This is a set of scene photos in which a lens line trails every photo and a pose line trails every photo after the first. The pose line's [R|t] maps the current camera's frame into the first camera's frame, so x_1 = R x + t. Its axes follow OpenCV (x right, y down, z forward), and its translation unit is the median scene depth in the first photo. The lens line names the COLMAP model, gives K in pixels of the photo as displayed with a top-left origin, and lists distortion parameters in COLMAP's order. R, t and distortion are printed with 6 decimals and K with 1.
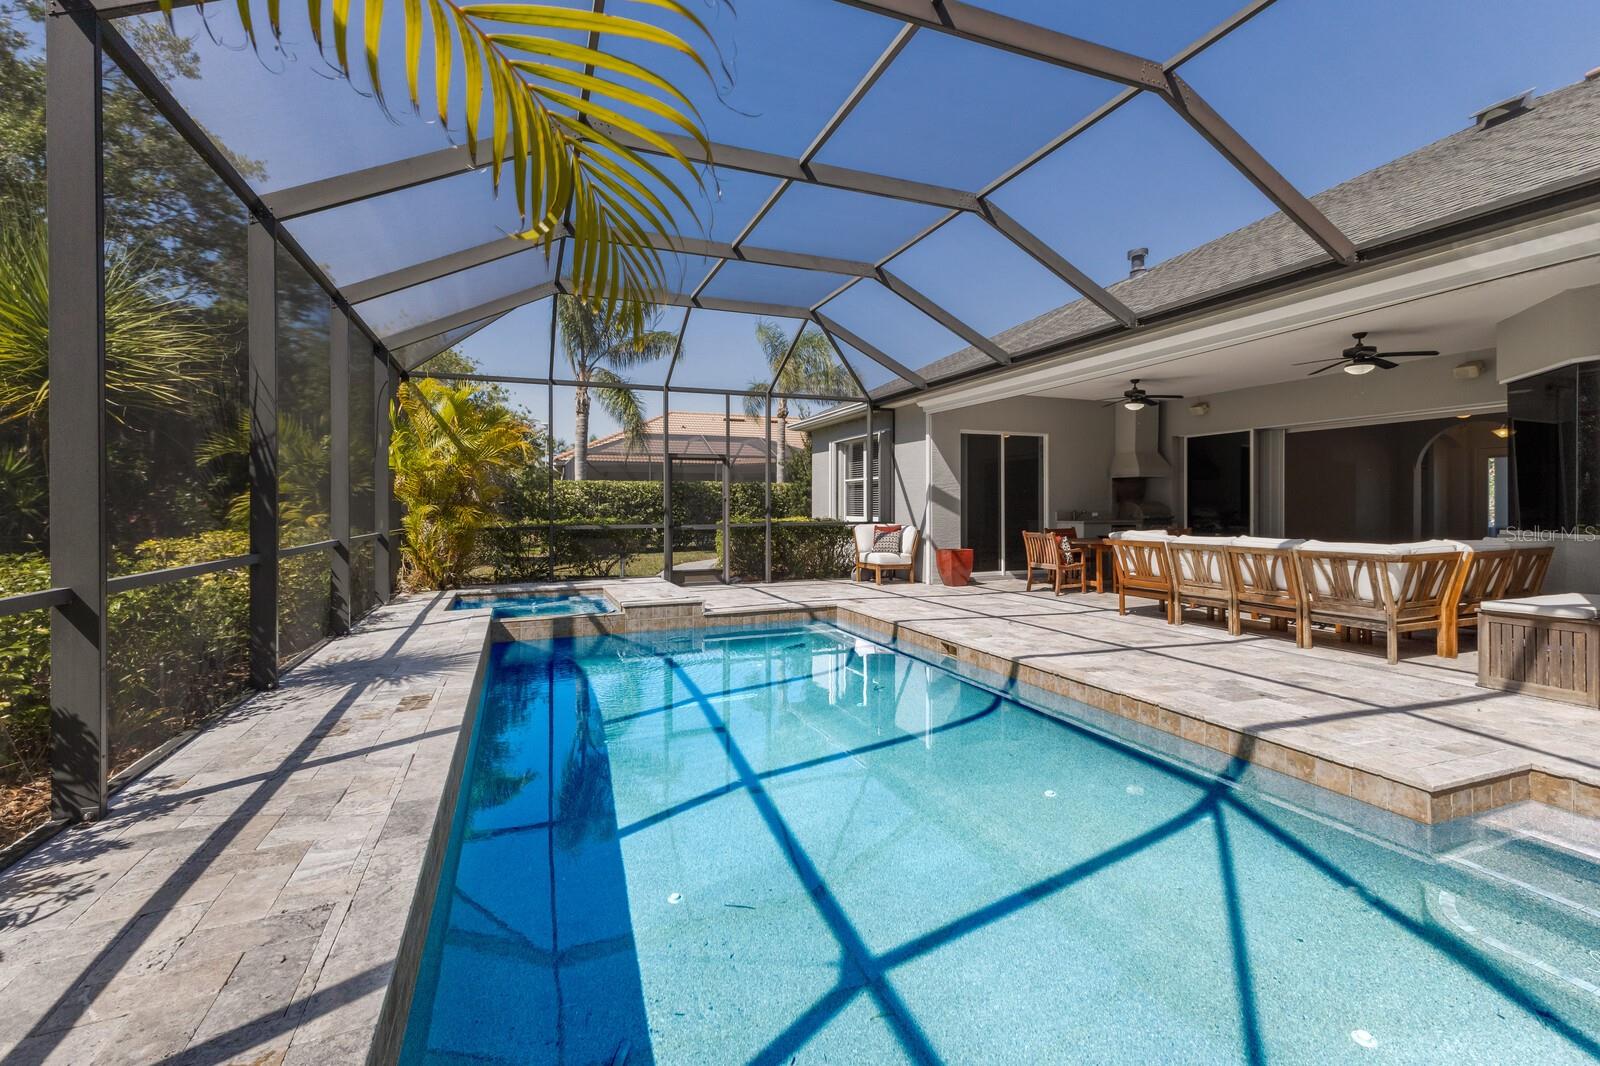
lens RADIAL K [[693.3, 0, 820.3], [0, 693.3, 507.8], [0, 0, 1]] dist [0.020472, -0.004069]
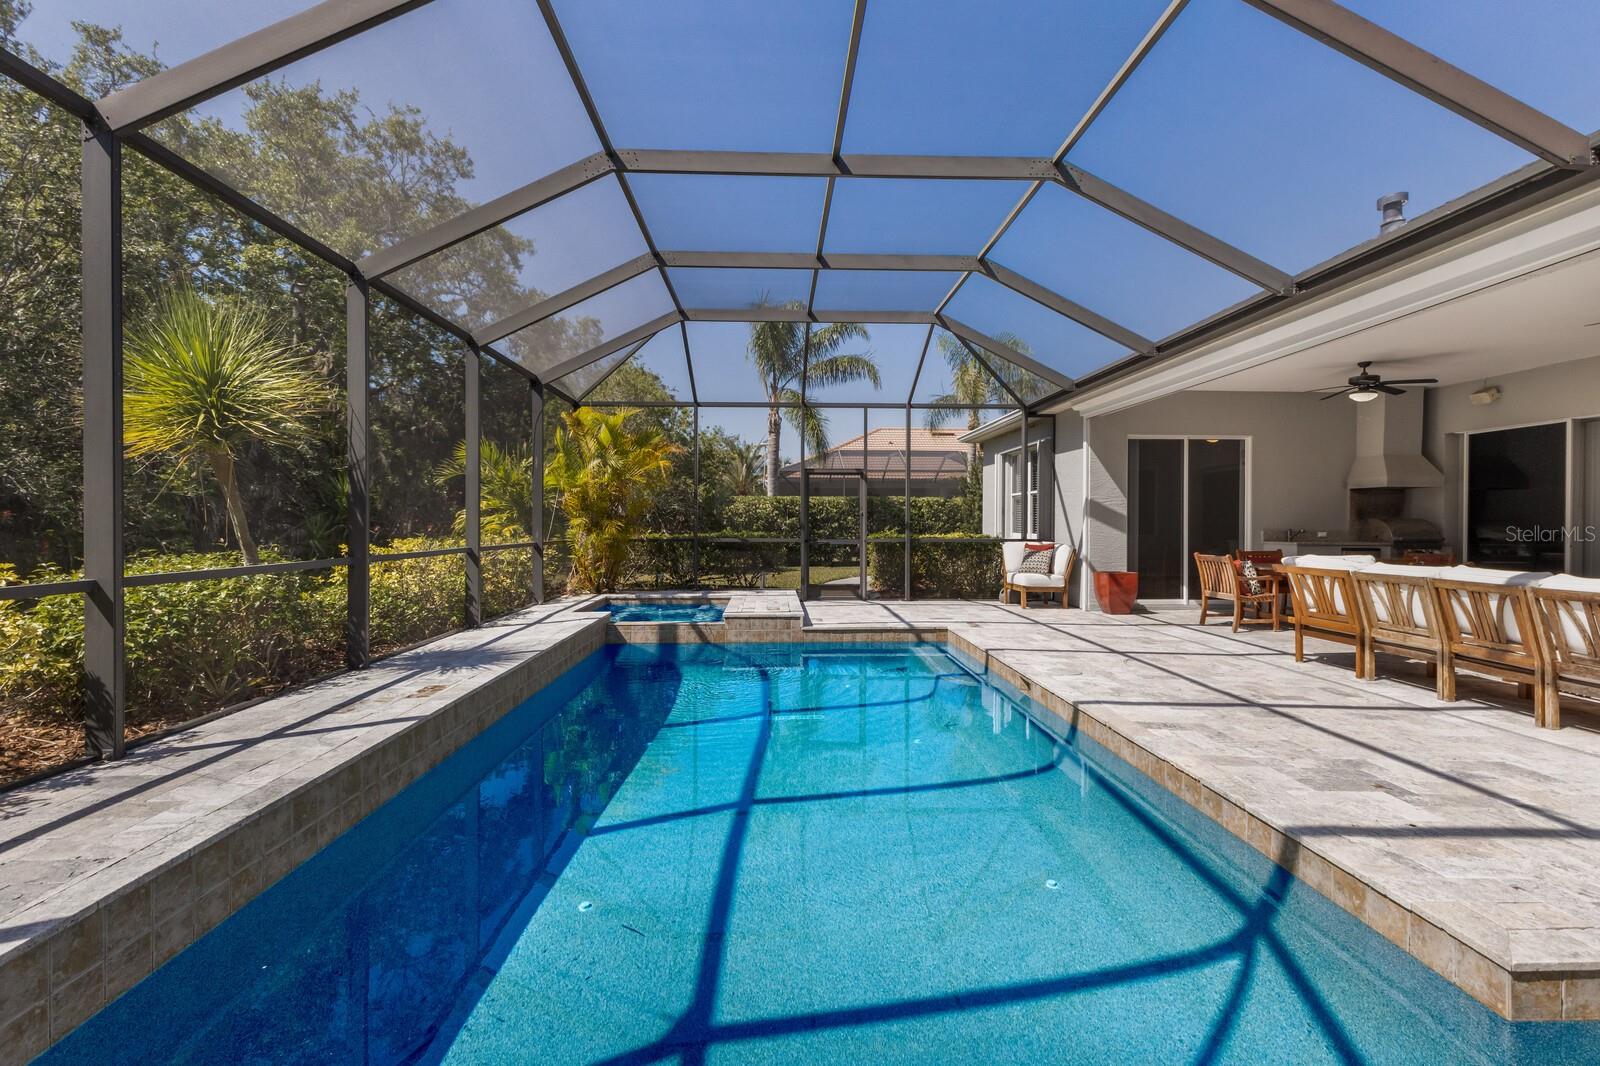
lens RADIAL K [[693.3, 0, 799.0], [0, 693.3, 520.8], [0, 0, 1]] dist [0.020472, -0.004069]
pose [[0.941137, 0.005944, -0.337972, 0.168882], [-0.007165, 0.999972, -0.002364, 0.000319], [0.337949, 0.004646, 0.941153, 0.062442]]
